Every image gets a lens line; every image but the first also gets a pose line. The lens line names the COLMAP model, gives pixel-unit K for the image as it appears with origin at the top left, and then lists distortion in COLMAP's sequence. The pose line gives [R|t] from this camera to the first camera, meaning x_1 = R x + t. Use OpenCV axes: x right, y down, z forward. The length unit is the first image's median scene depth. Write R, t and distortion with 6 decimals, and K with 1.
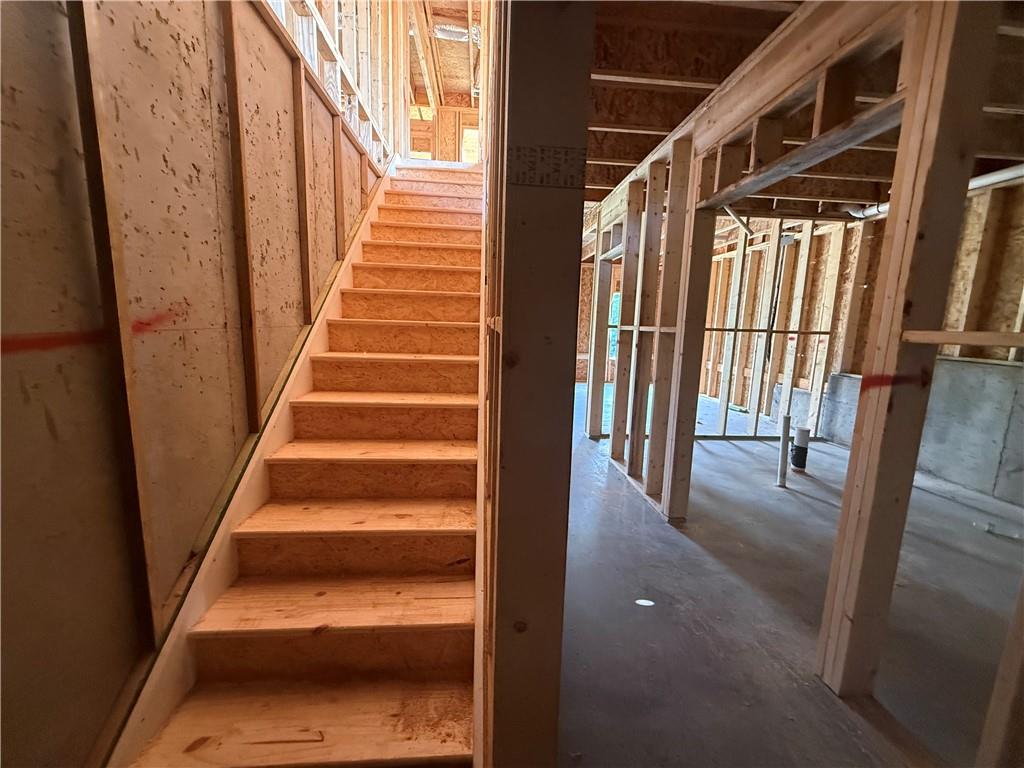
lens RADIAL K [[412.0, 0, 511.2], [0, 412.0, 383.5], [0, 0, 1]] dist [0.000480, 0.000482]
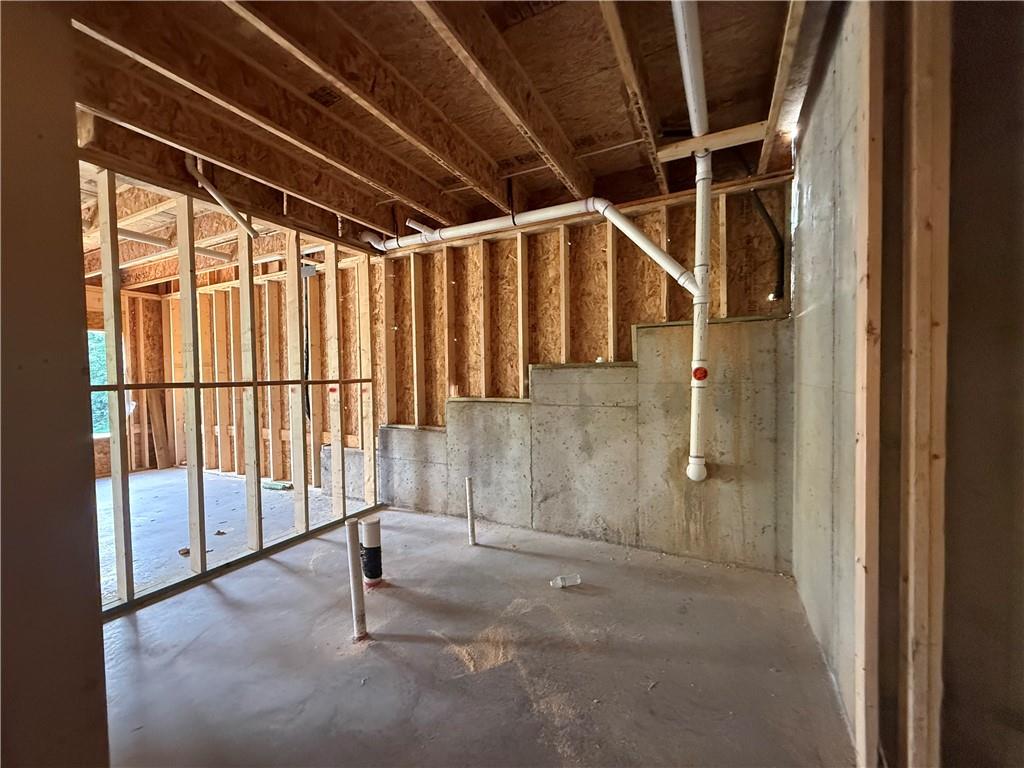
lens RADIAL K [[412.0, 0, 508.3], [0, 412.0, 386.0], [0, 0, 1]] dist [0.000480, 0.000482]
pose [[0.525508, -0.063837, 0.848390, 0.195953], [0.159664, 0.986864, -0.024642, -0.044371], [-0.835673, 0.148407, 0.528797, 0.312387]]
